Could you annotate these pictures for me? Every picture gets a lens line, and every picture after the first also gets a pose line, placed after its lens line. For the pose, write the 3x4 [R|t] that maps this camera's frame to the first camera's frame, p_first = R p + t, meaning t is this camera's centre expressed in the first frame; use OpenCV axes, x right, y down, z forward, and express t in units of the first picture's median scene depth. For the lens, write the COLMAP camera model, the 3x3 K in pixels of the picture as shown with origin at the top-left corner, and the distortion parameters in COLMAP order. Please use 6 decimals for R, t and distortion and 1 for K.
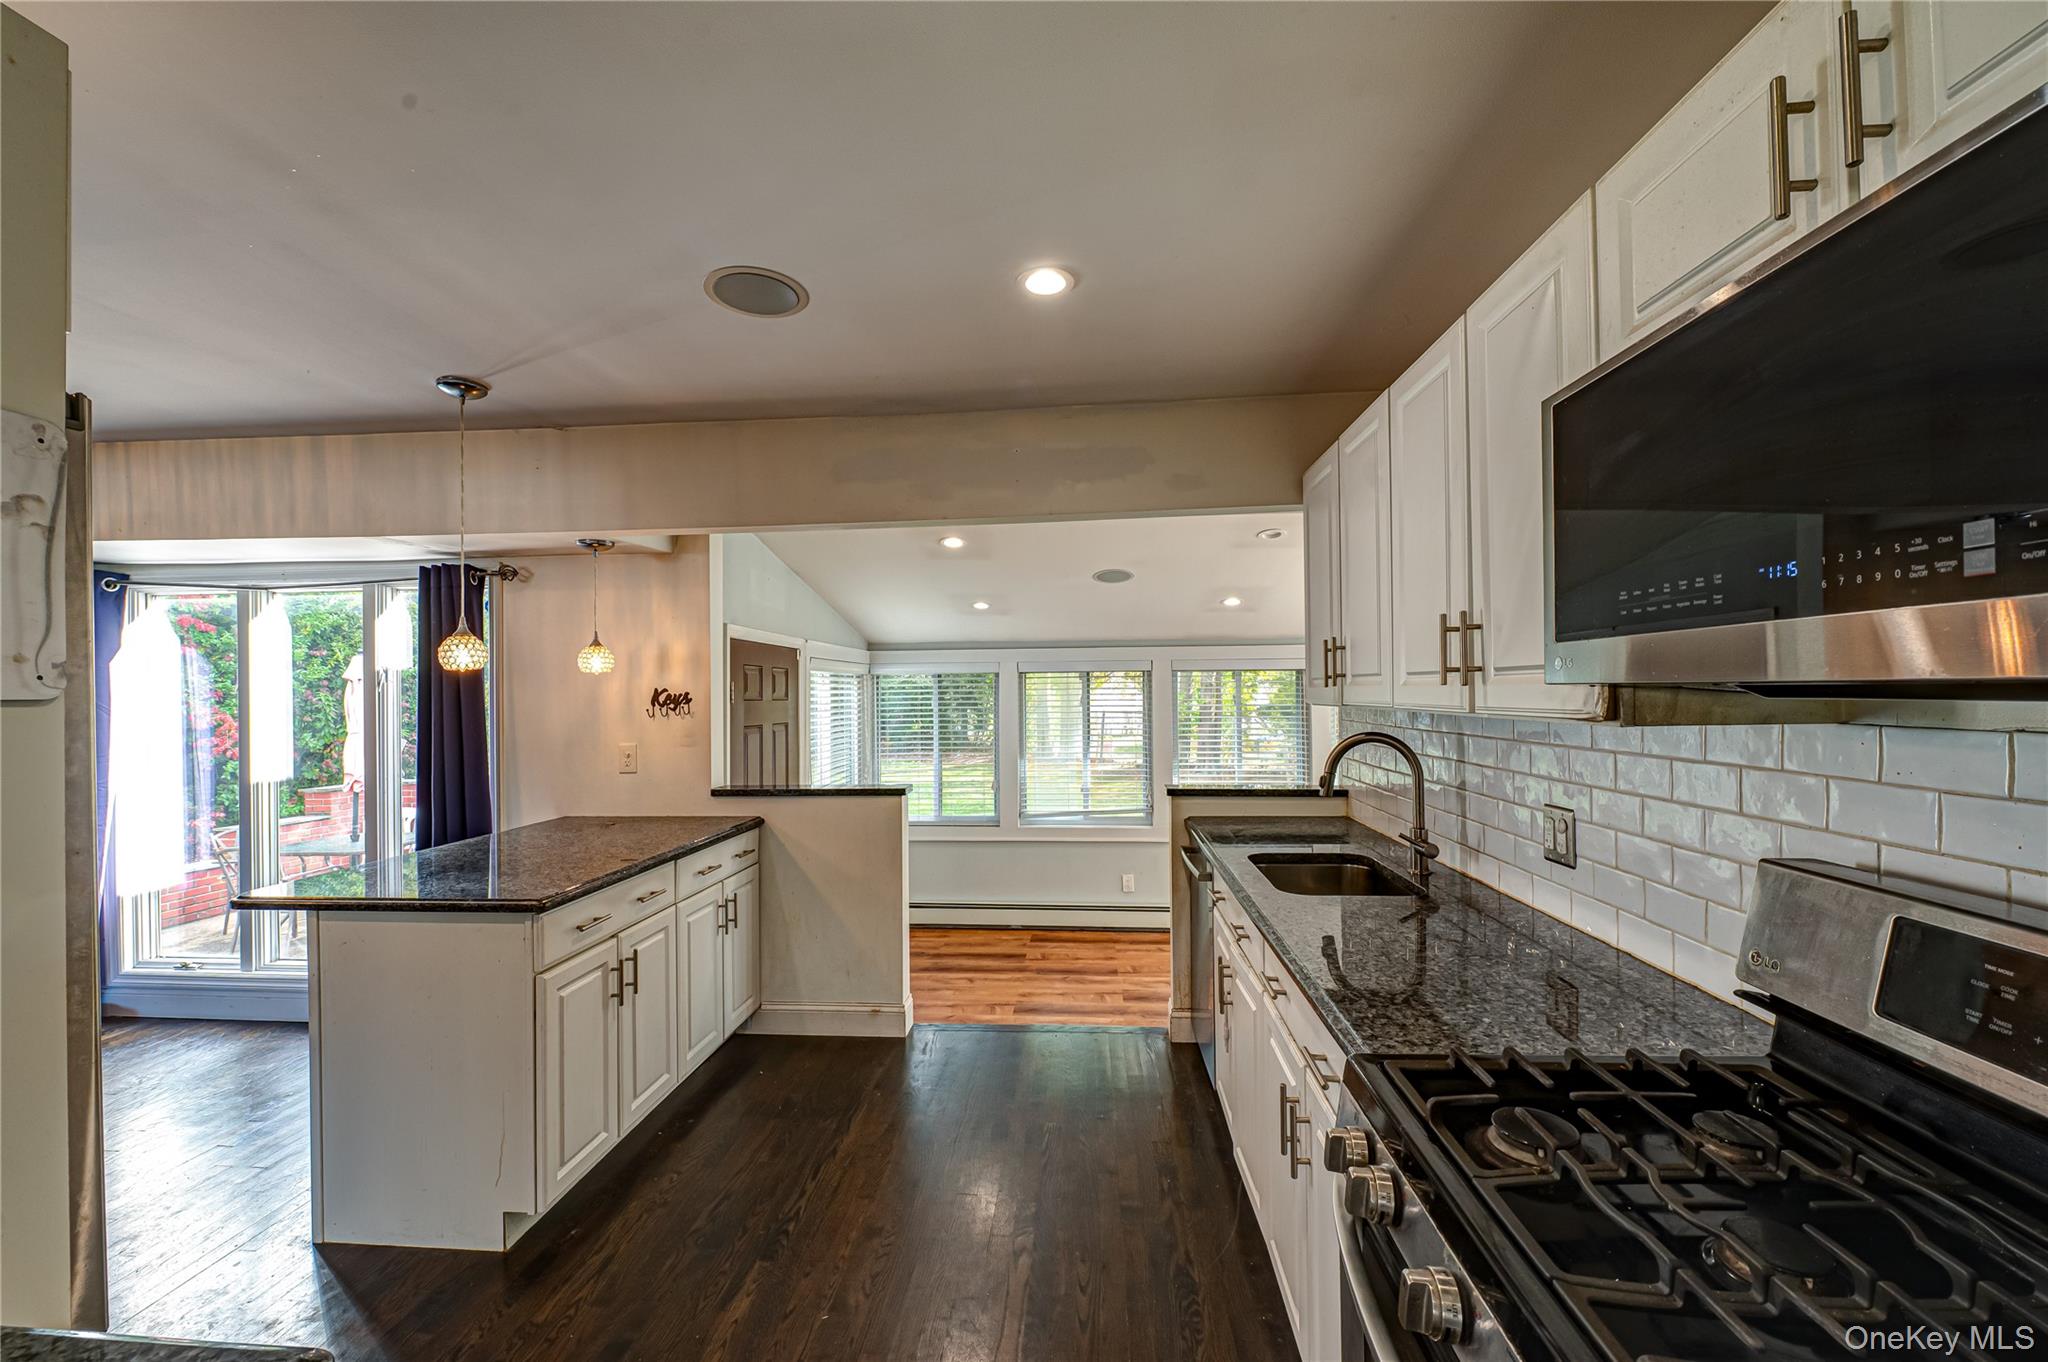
lens RADIAL K [[807.6, 0, 1032.4], [0, 807.6, 685.9], [0, 0, 1]] dist [-0.004234, -0.000602]
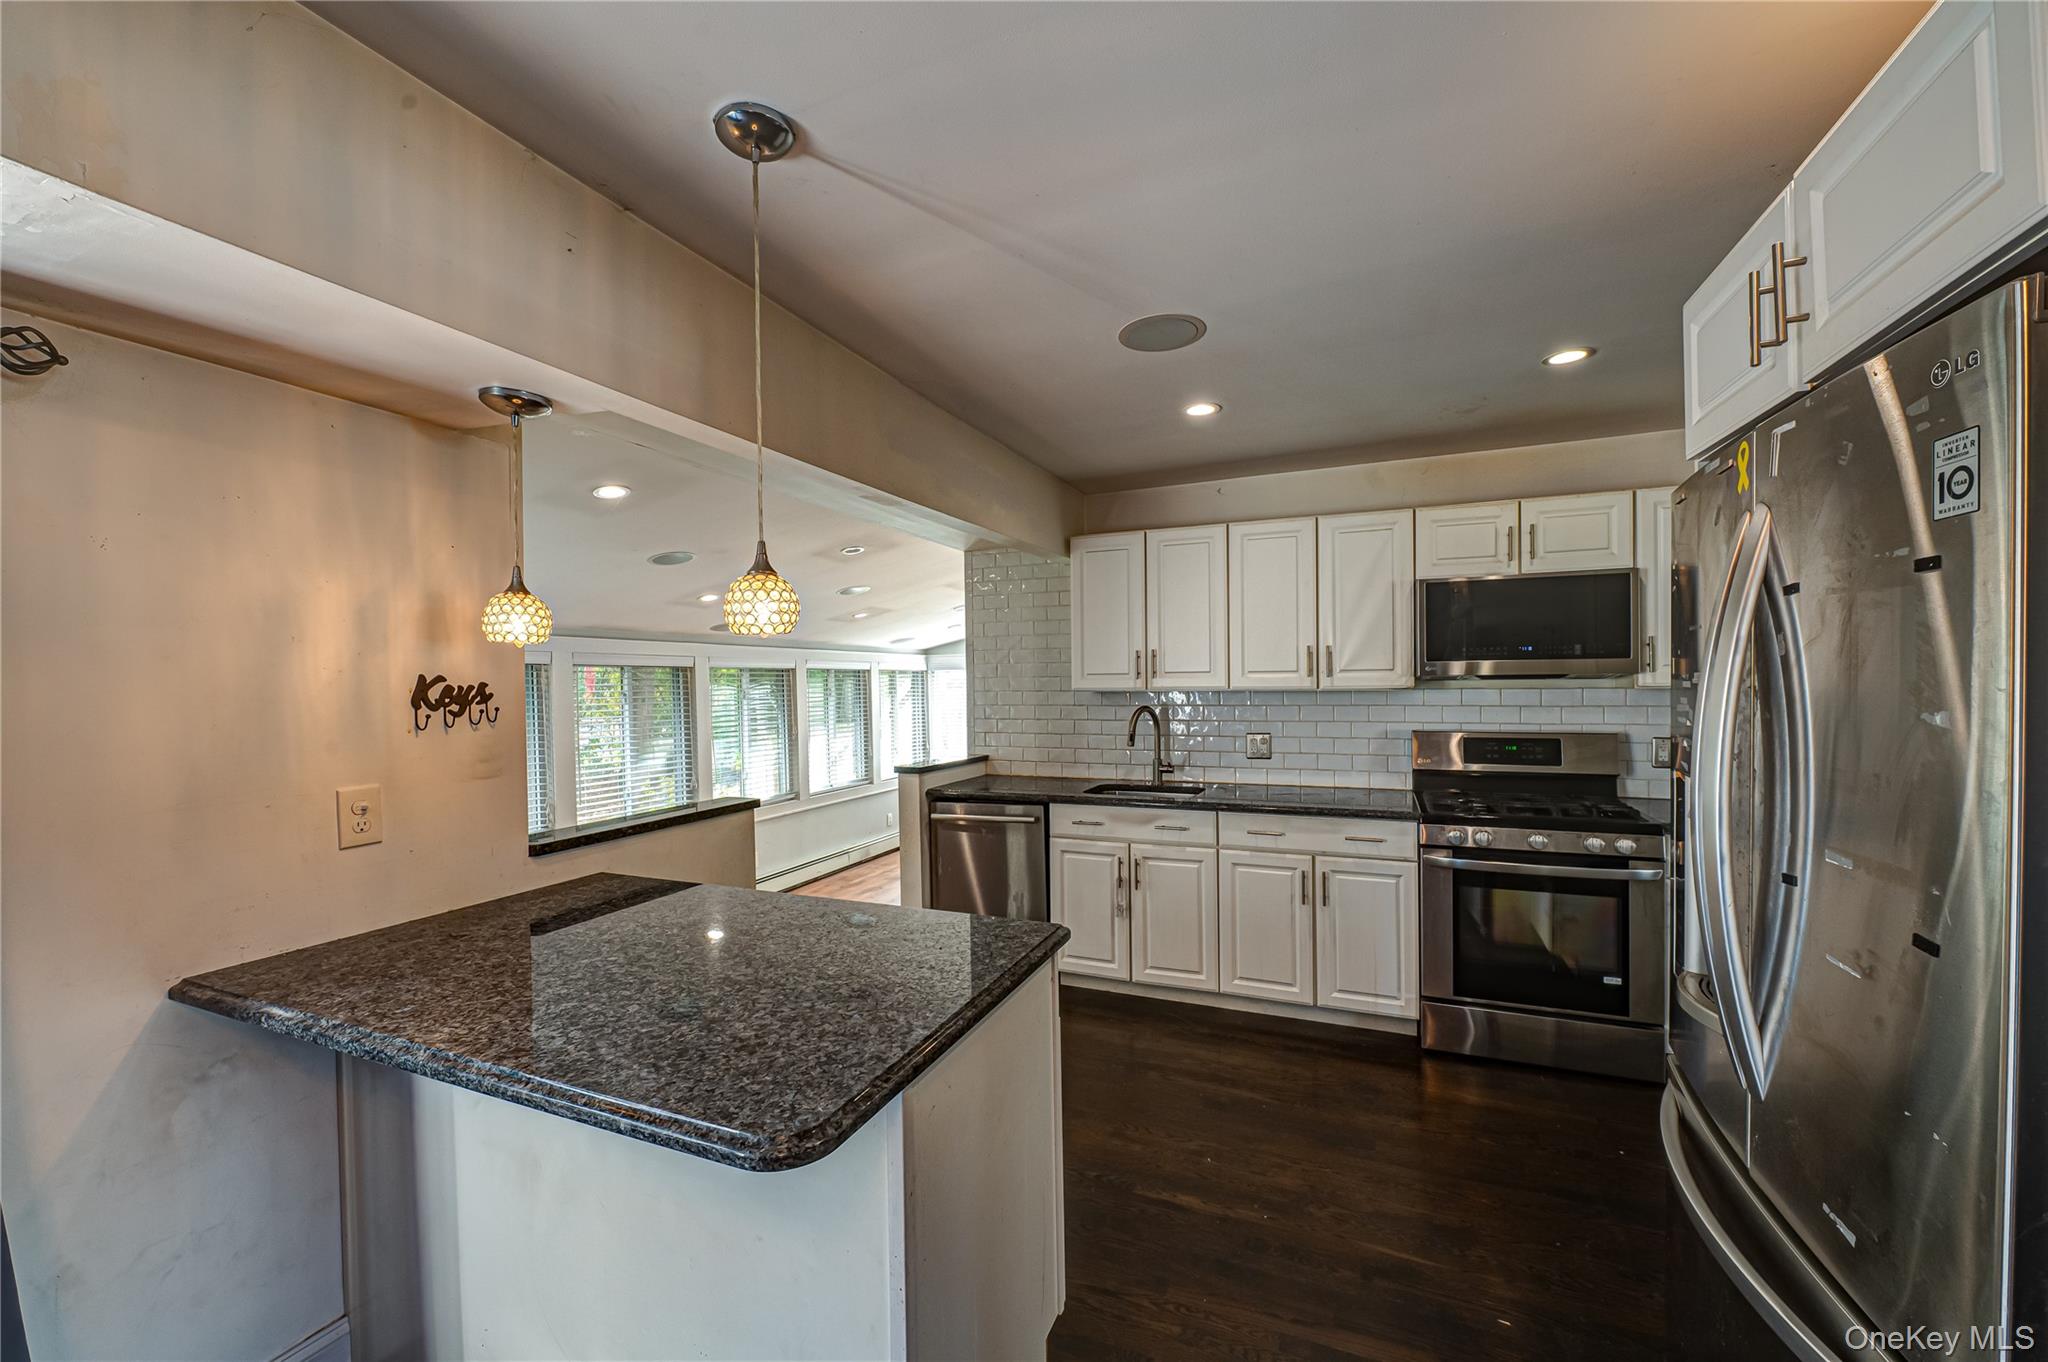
lens RADIAL K [[804.0, 0, 1024.0], [0, 804.0, 681.0], [0, 0, 1]] dist [-0.000517, -0.000010]
pose [[0.319426, 0.008782, 0.947570, -0.839266], [0.004101, 0.999935, -0.010650, 0.014030], [-0.947602, 0.007288, 0.319369, 0.456916]]
